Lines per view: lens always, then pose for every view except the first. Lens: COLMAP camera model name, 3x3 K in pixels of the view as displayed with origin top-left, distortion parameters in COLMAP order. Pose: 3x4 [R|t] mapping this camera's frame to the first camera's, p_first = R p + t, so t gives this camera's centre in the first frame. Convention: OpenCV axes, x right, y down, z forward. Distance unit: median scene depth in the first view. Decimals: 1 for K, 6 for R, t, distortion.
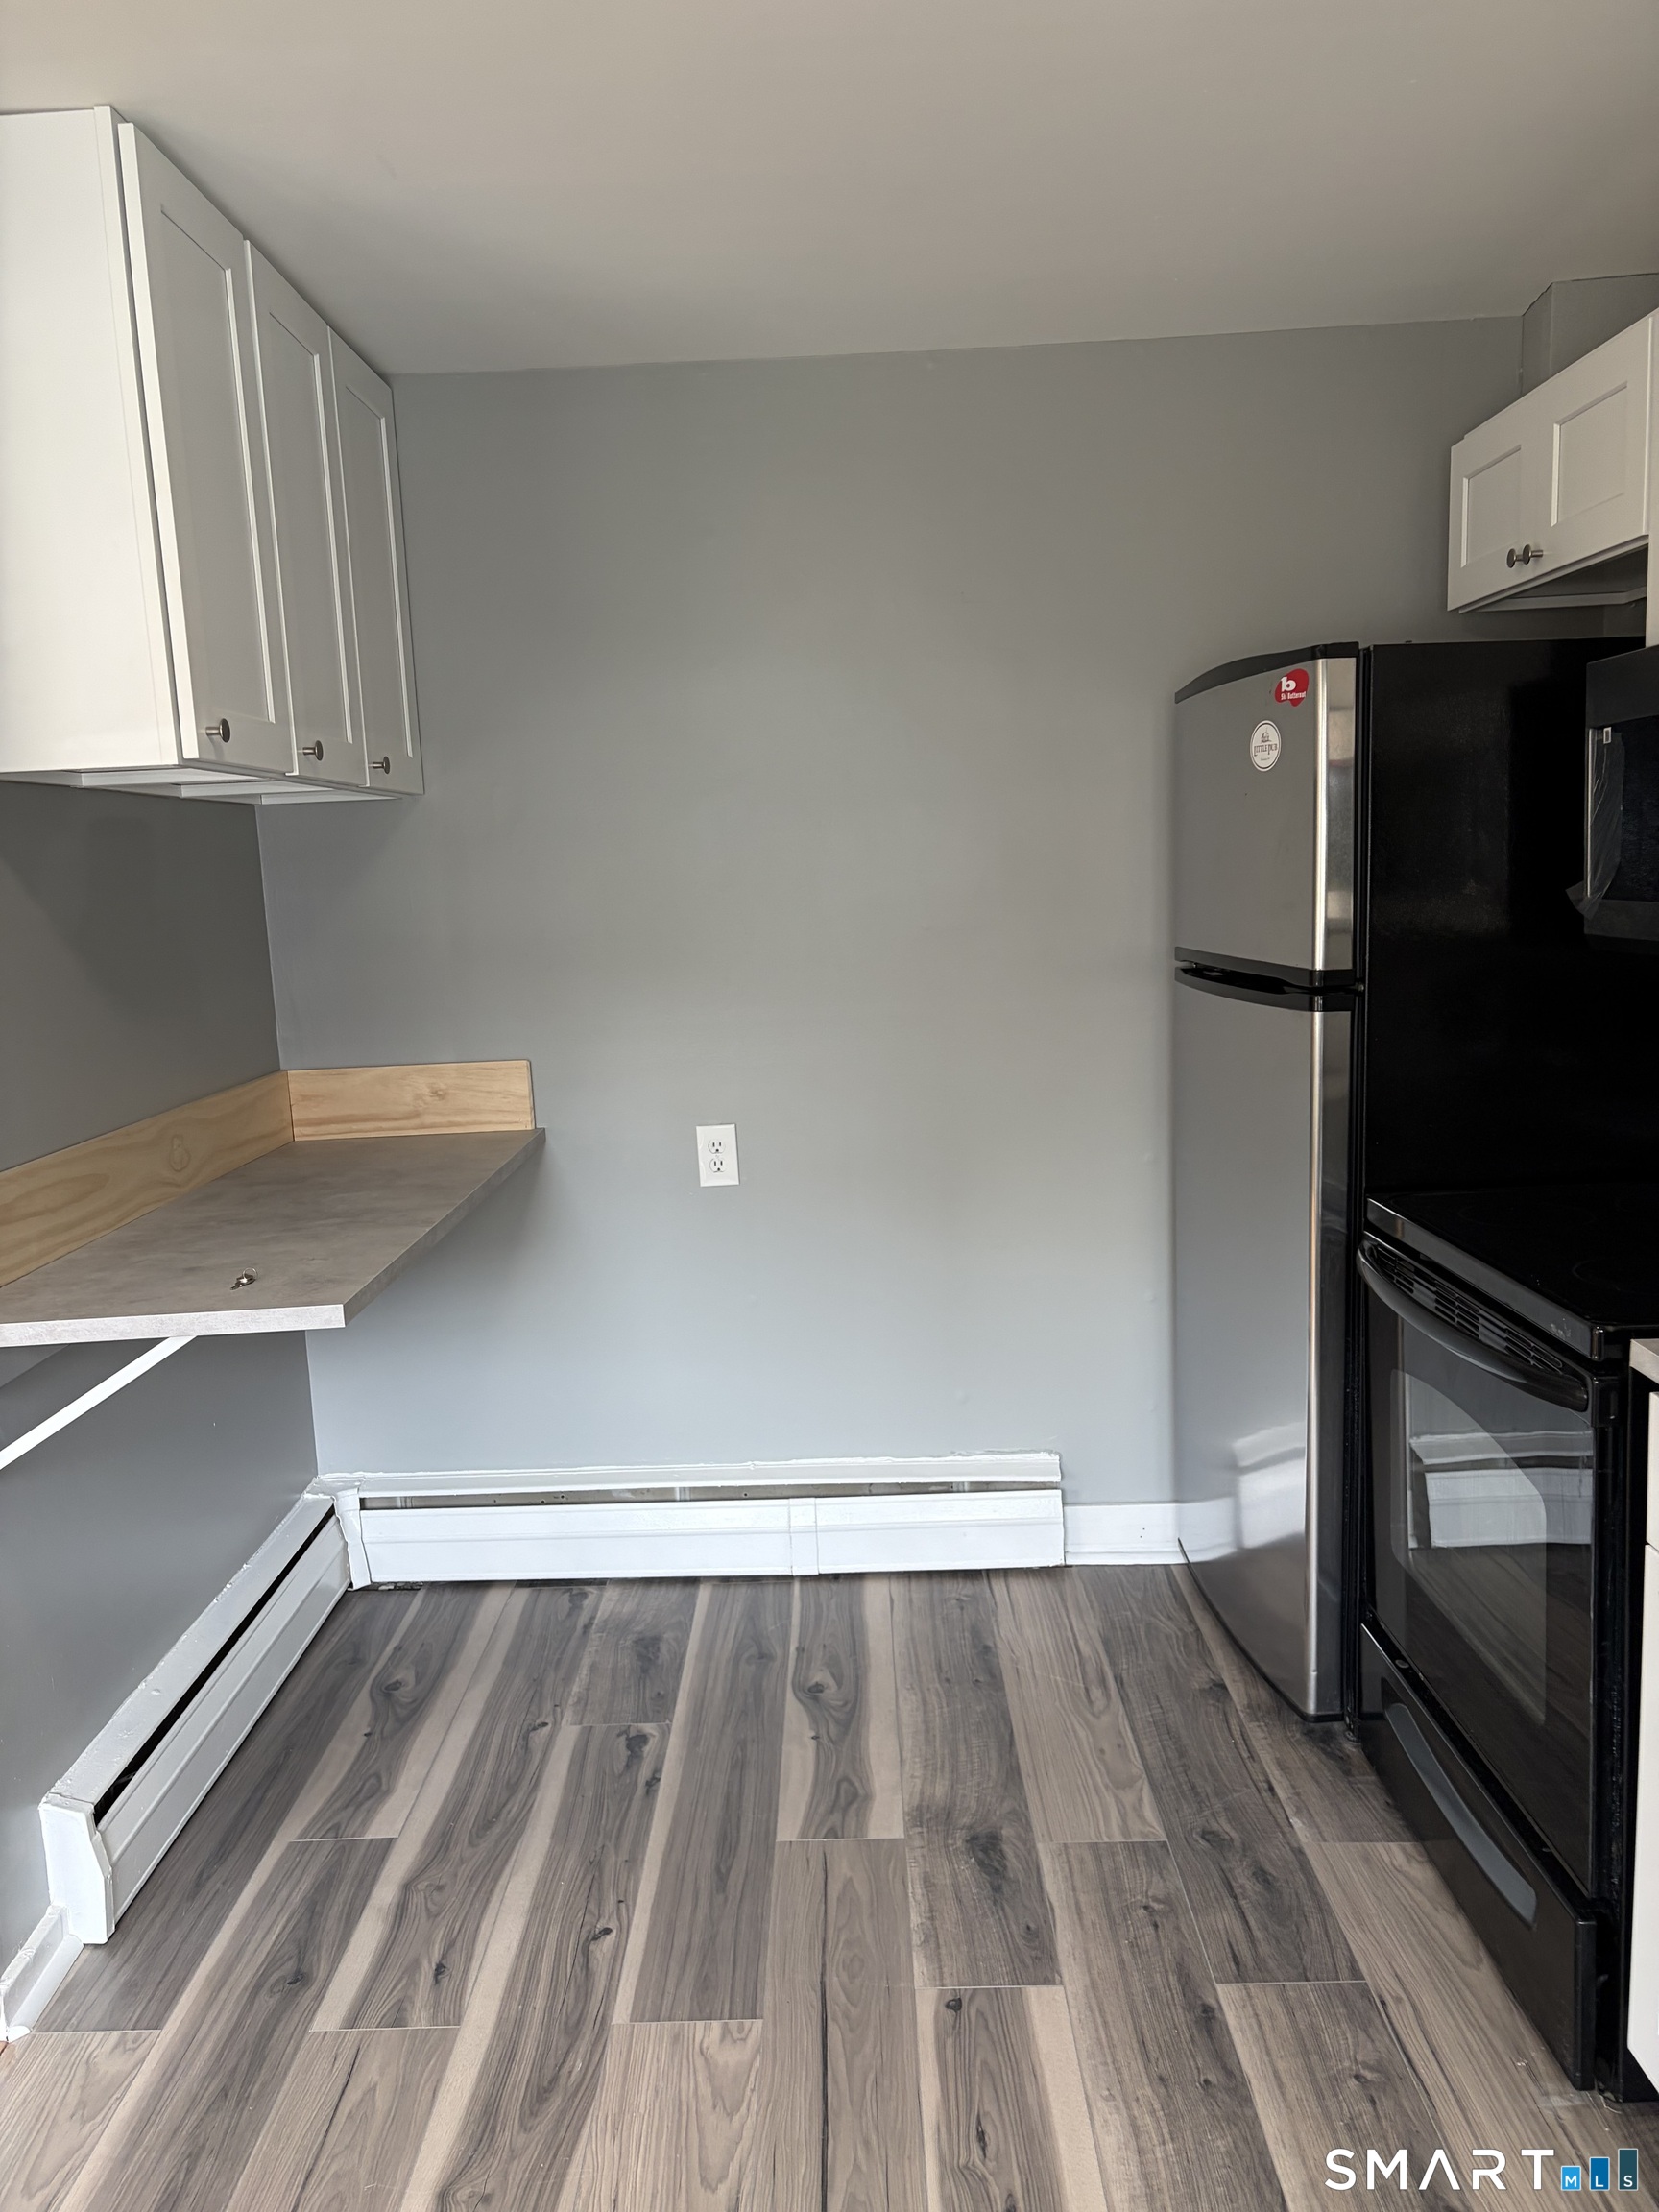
lens RADIAL K [[1660.5, 0, 819.5], [0, 1660.5, 1111.8], [0, 0, 1]] dist [0.034687, -0.026221]
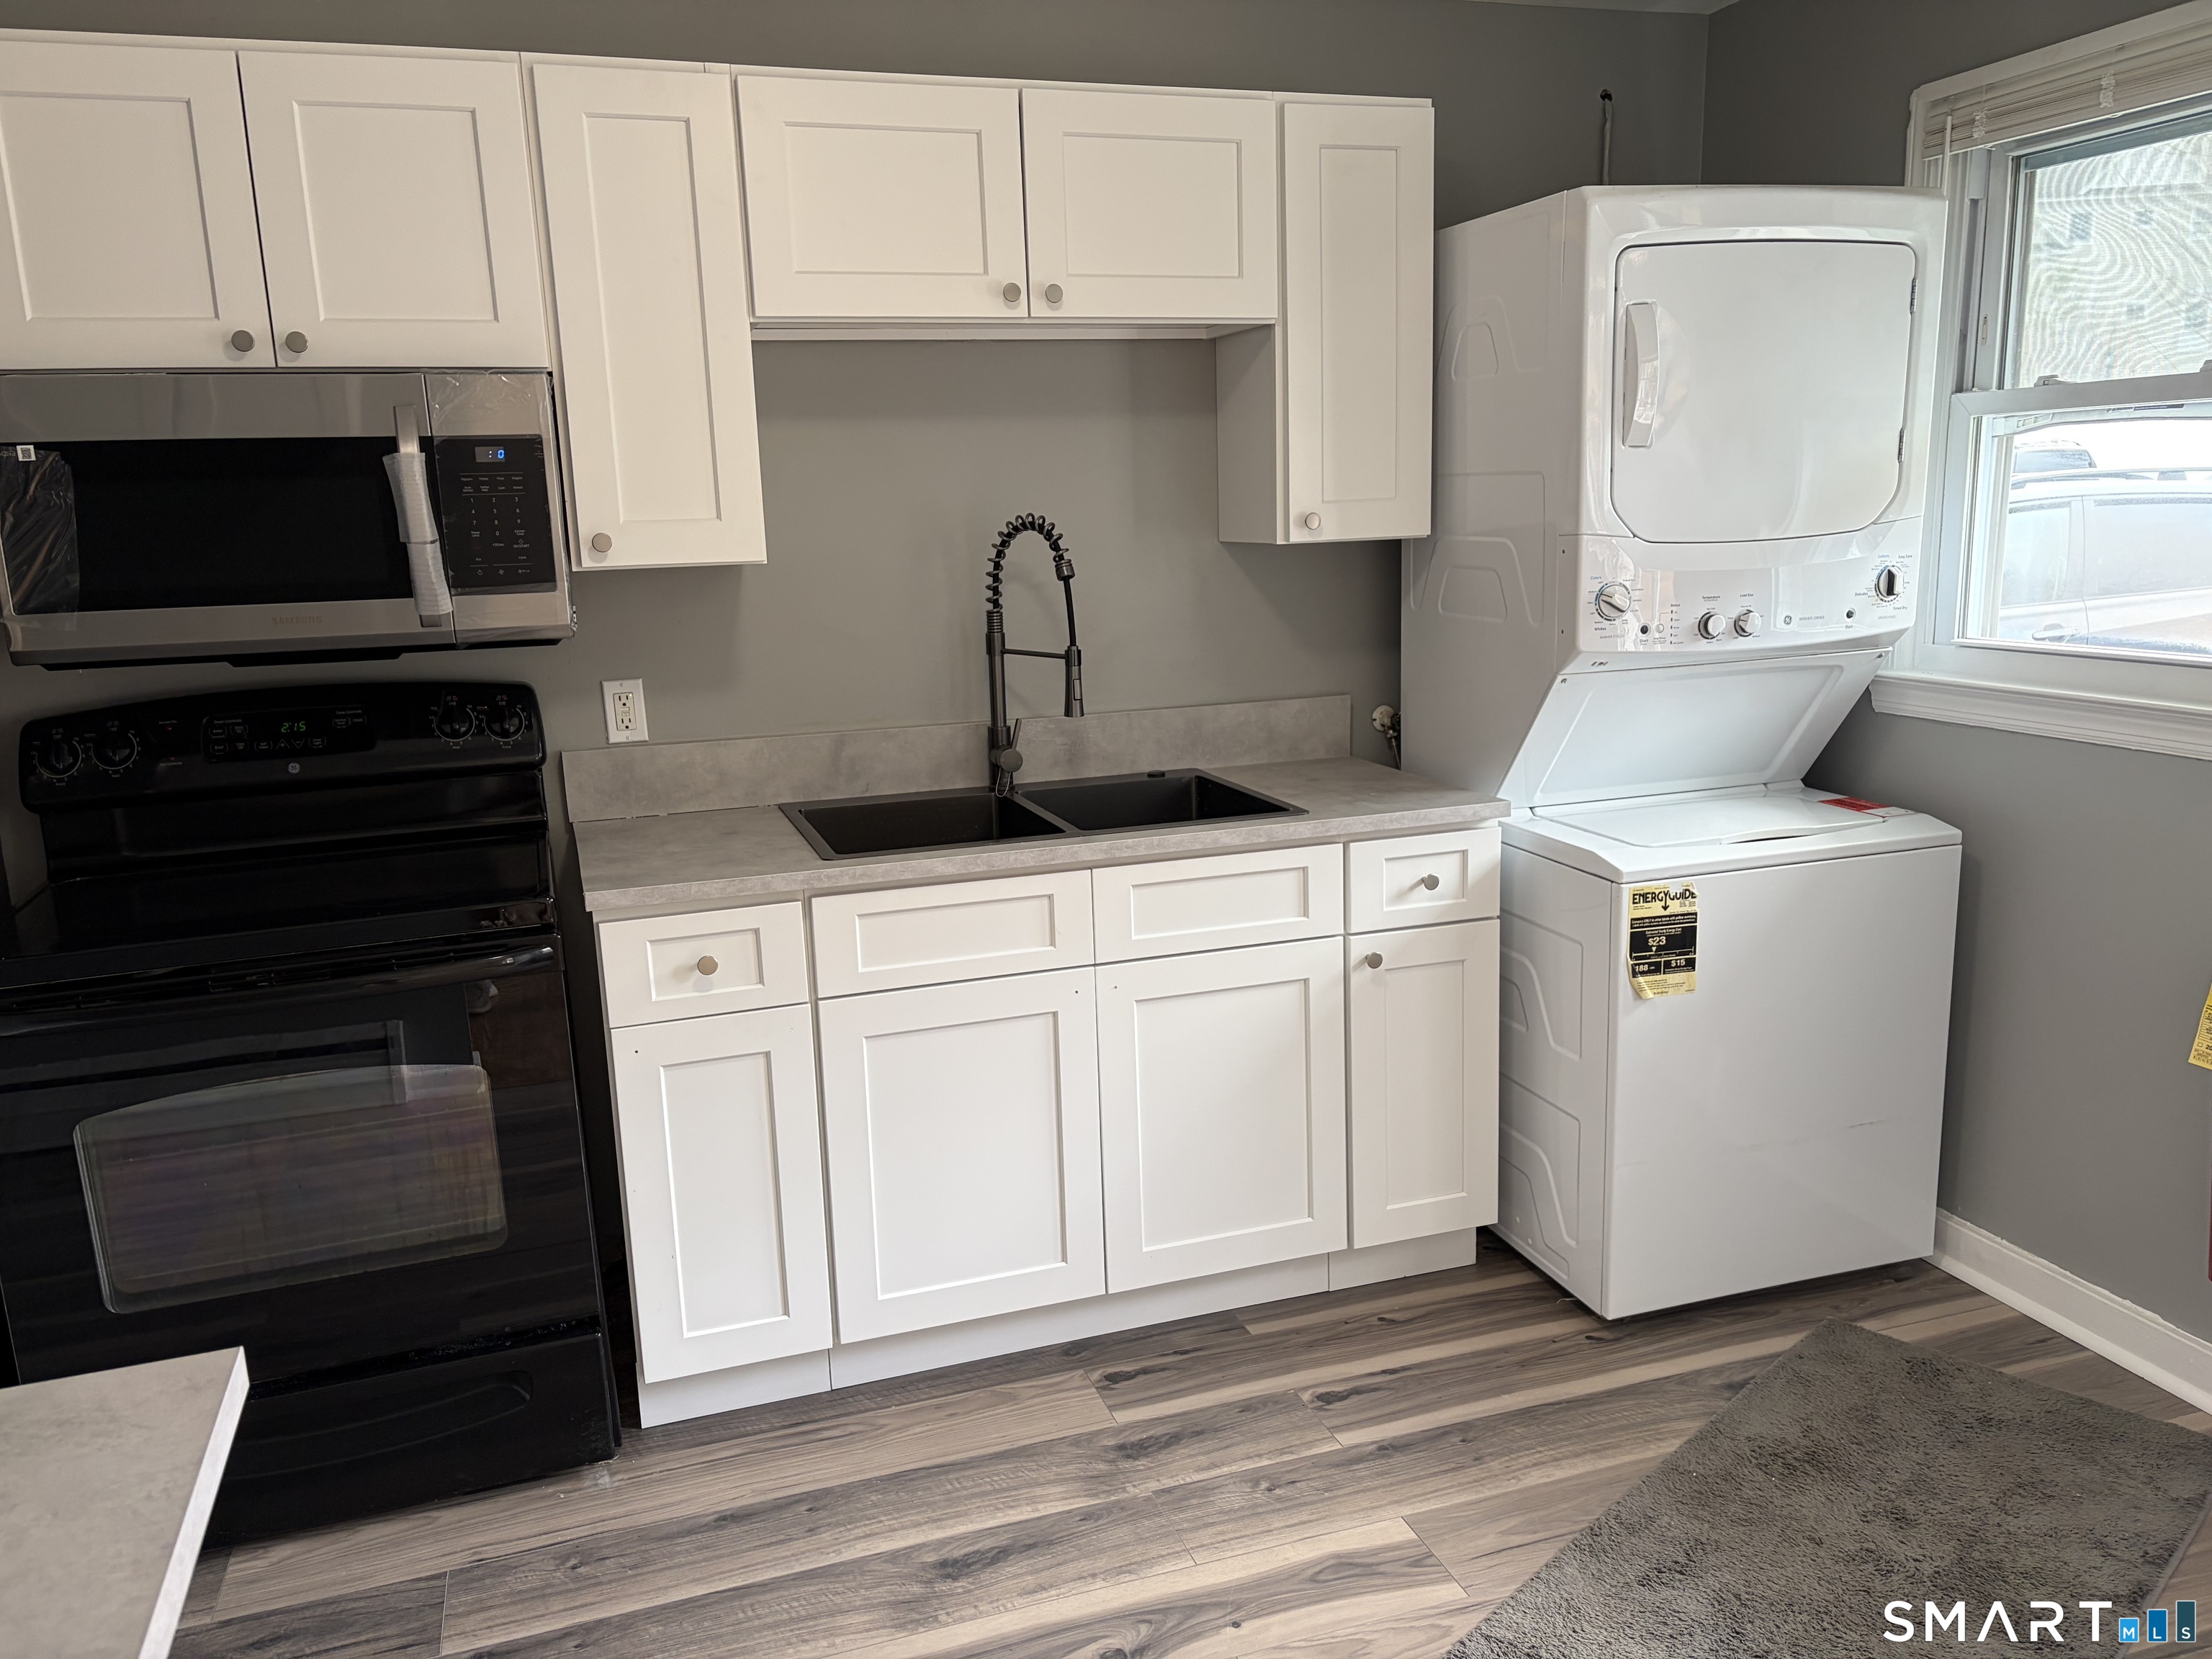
lens RADIAL K [[1660.5, 0, 1115.4], [0, 1660.5, 835.6], [0, 0, 1]] dist [0.034687, -0.026221]
pose [[-0.335237, -0.129079, 0.933250, -0.700983], [0.185895, 0.962034, 0.199836, -0.078327], [-0.923612, 0.240479, -0.298514, 0.712904]]
